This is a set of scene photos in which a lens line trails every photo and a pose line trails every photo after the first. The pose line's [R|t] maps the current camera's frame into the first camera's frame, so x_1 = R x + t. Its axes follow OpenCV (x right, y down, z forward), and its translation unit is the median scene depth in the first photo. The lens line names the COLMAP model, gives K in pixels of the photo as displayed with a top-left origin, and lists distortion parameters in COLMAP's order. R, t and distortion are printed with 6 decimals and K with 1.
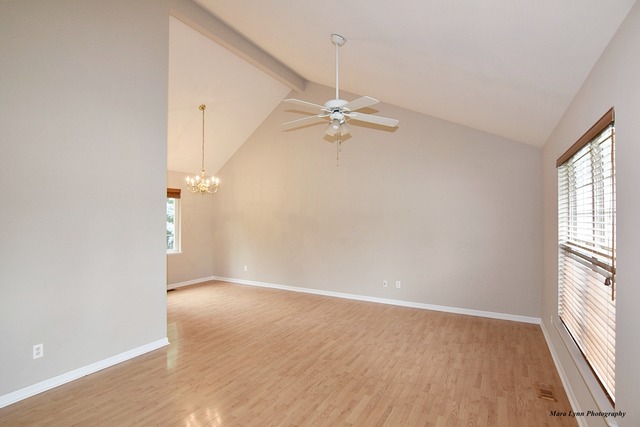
lens RADIAL K [[314.6, 0, 322.4], [0, 314.6, 214.3], [0, 0, 1]] dist [-0.019730, 0.008248]
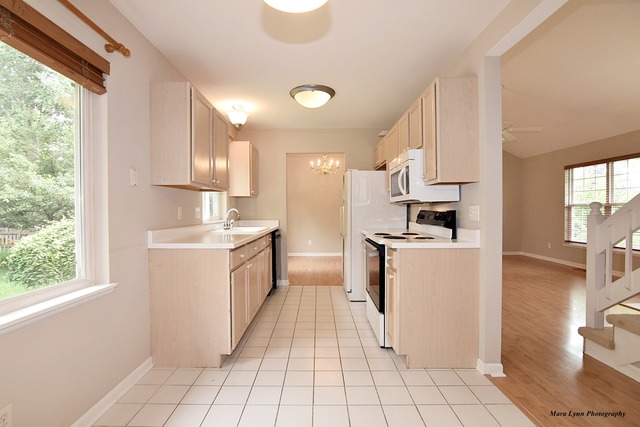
lens RADIAL K [[314.6, 0, 318.5], [0, 314.6, 215.1], [0, 0, 1]] dist [-0.019730, 0.008248]
pose [[0.873375, -0.015258, 0.486810, -1.413554], [0.002756, 0.999648, 0.026388, 0.077982], [-0.487041, -0.021705, 0.873109, -0.019202]]
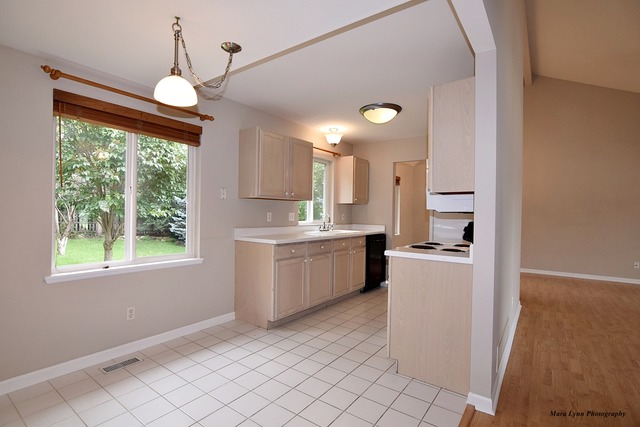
lens RADIAL K [[314.6, 0, 324.3], [0, 314.6, 215.0], [0, 0, 1]] dist [-0.019730, 0.008248]
pose [[0.993685, 0.013281, -0.111416, -1.064521], [-0.011452, 0.999789, 0.017035, 0.065985], [0.111618, -0.015651, 0.993628, -0.207645]]
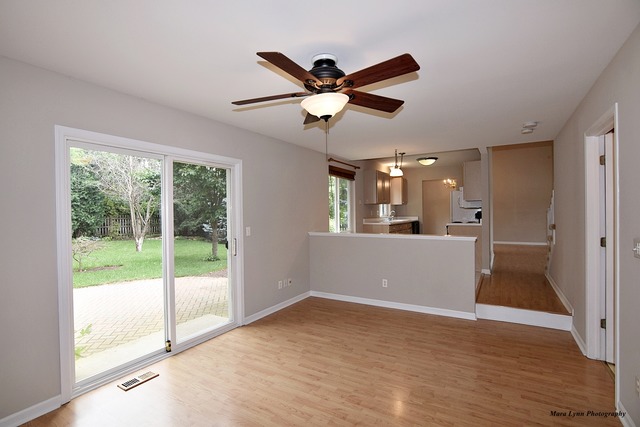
lens RADIAL K [[314.6, 0, 322.2], [0, 314.6, 213.7], [0, 0, 1]] dist [-0.019730, 0.008248]
pose [[0.999639, -0.016766, -0.020971, -1.605302], [0.017086, 0.999739, 0.015165, 0.061638], [0.020711, -0.015518, 0.999665, -1.175507]]
